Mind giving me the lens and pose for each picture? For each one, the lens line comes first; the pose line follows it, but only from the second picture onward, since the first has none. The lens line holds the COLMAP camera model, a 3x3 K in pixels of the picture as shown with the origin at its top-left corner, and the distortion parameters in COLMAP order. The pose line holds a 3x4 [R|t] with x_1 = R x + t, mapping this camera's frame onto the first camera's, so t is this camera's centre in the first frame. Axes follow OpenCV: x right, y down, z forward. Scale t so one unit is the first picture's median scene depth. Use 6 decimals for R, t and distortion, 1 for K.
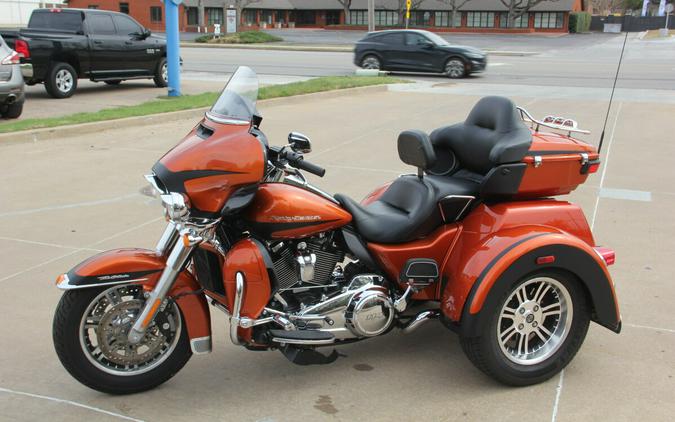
lens RADIAL K [[762.8, 0, 337.5], [0, 762.8, 211.0], [0, 0, 1]] dist [-0.013444, 0.258331]
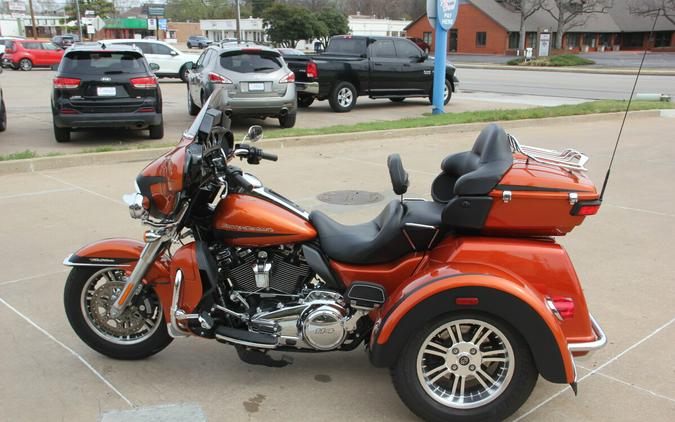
lens RADIAL K [[703.6, 0, 333.7], [0, 703.6, 220.2], [0, 0, 1]] dist [-0.059333, 0.237619]
pose [[0.898798, 0.102680, -0.426169, 0.230401], [-0.102201, 0.994473, 0.024060, -0.018499], [0.426284, 0.021930, 0.904324, 0.070675]]
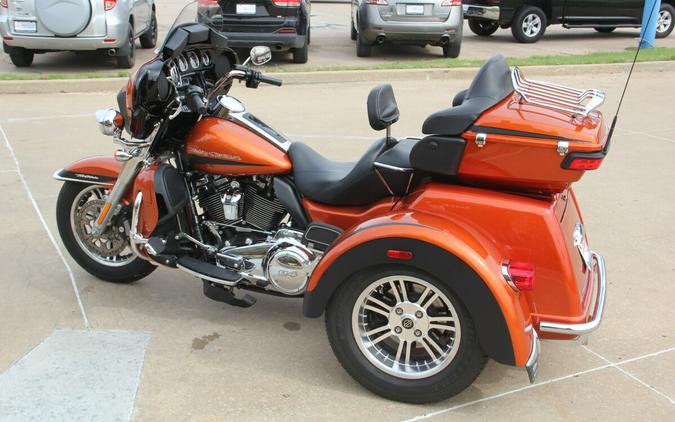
lens RADIAL K [[797.8, 0, 337.2], [0, 797.8, 186.9], [0, 0, 1]] dist [-0.007349, 0.362393]
pose [[0.741577, 0.189226, -0.643628, 0.362574], [-0.172427, 0.980927, 0.089723, -0.034313], [0.648330, 0.044442, 0.760061, 0.144522]]
